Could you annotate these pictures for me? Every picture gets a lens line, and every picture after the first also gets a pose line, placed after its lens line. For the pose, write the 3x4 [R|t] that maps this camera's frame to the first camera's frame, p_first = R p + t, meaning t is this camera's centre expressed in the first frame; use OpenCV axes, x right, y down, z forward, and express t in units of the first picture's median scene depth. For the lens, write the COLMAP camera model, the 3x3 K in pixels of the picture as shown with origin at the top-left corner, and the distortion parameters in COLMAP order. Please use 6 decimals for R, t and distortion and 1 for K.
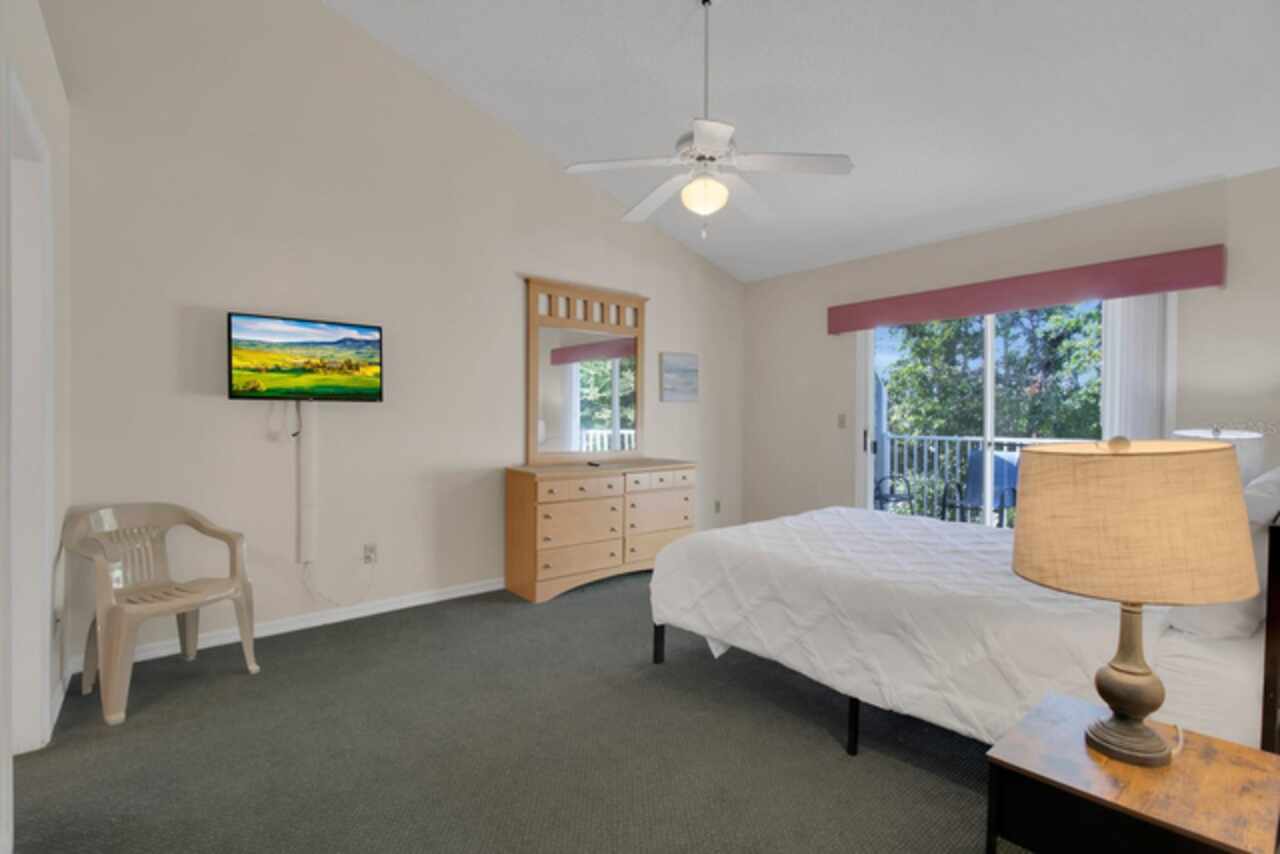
lens RADIAL K [[626.2, 0, 640.0], [0, 626.2, 427.0], [0, 0, 1]] dist [0.000209, -0.000258]
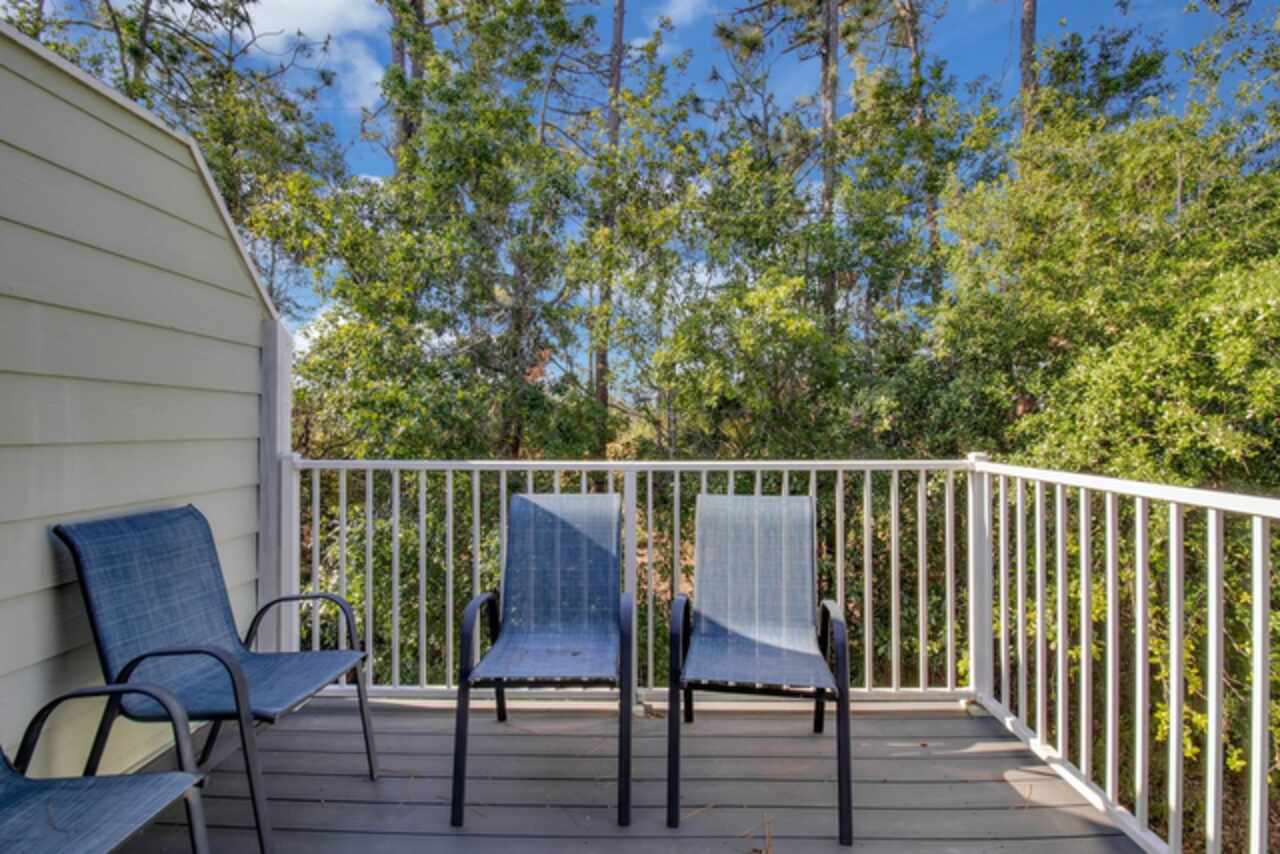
lens RADIAL K [[663.7, 0, 640.0], [0, 663.7, 427.0], [0, 0, 1]] dist [-0.001758, -0.000435]
pose [[0.673489, 0.003431, 0.739189, 0.161253], [0.005458, 0.999939, -0.009614, 0.004428], [-0.739177, 0.010509, 0.673429, 0.402504]]
